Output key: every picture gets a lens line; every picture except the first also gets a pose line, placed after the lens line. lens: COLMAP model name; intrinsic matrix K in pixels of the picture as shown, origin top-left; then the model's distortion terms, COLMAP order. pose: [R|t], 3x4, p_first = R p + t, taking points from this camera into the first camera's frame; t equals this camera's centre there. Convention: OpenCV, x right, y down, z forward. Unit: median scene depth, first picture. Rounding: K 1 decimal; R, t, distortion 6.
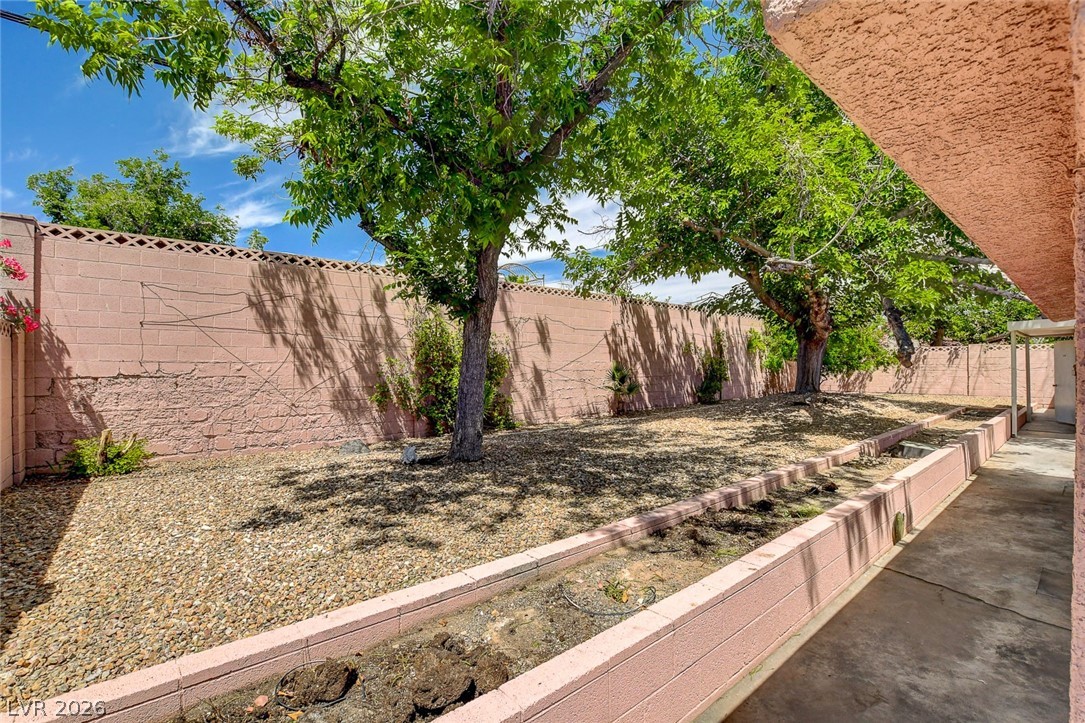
lens RADIAL K [[488.5, 0, 545.3], [0, 488.5, 361.0], [0, 0, 1]] dist [-0.016217, 0.002078]
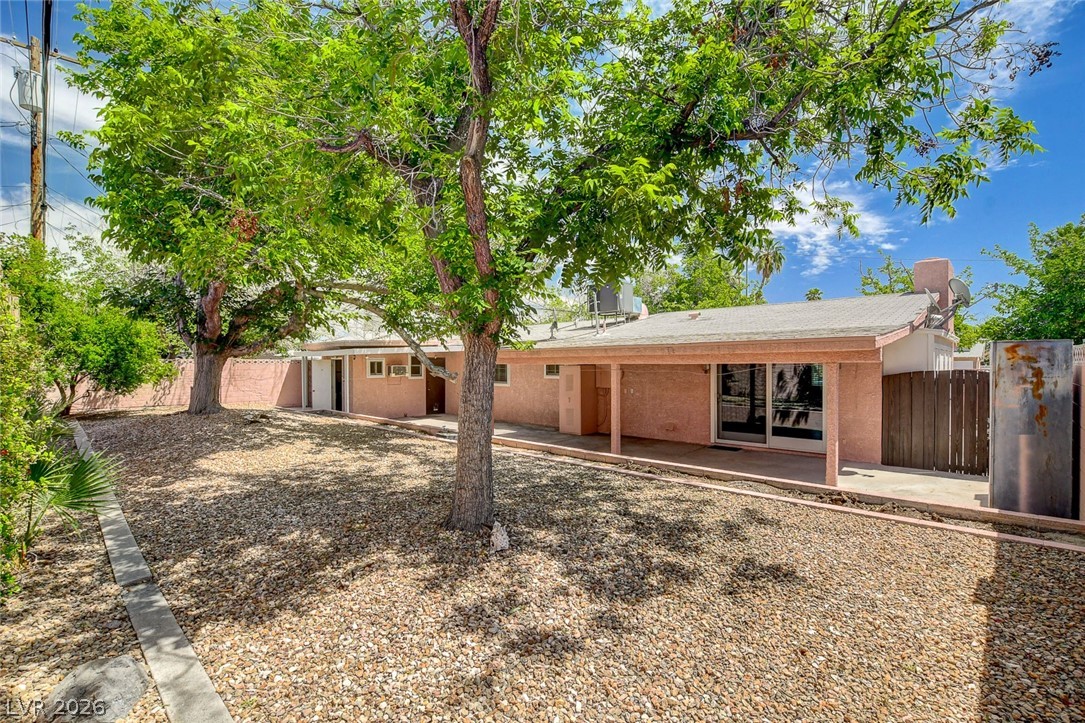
lens RADIAL K [[488.5, 0, 544.3], [0, 488.5, 365.2], [0, 0, 1]] dist [-0.016217, 0.002078]
pose [[-0.081367, 0.003794, 0.996677, -0.765697], [-0.004219, 0.999982, -0.004151, -0.036926], [-0.996675, -0.004543, -0.081350, 0.782292]]
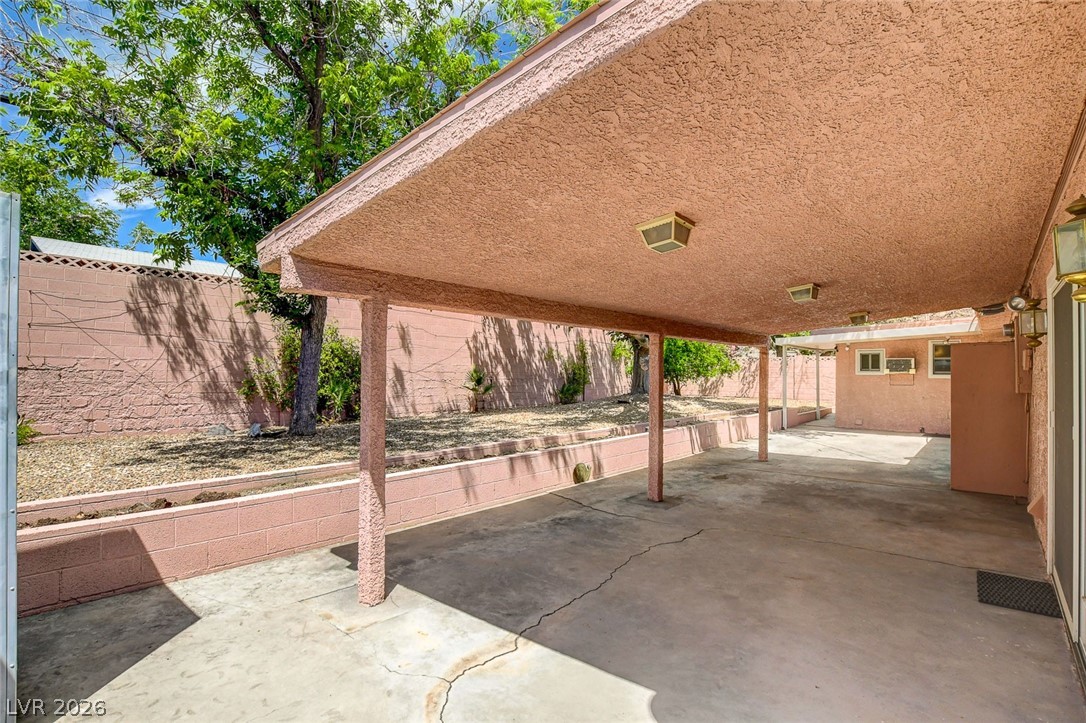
lens RADIAL K [[519.1, 0, 540.9], [0, 519.1, 363.1], [0, 0, 1]] dist [-0.013950, 0.000661]
pose [[0.992200, 0.016782, 0.123520, 0.210349], [-0.016161, 0.999851, -0.006032, 0.004054], [-0.123603, 0.003989, 0.992324, -0.327142]]
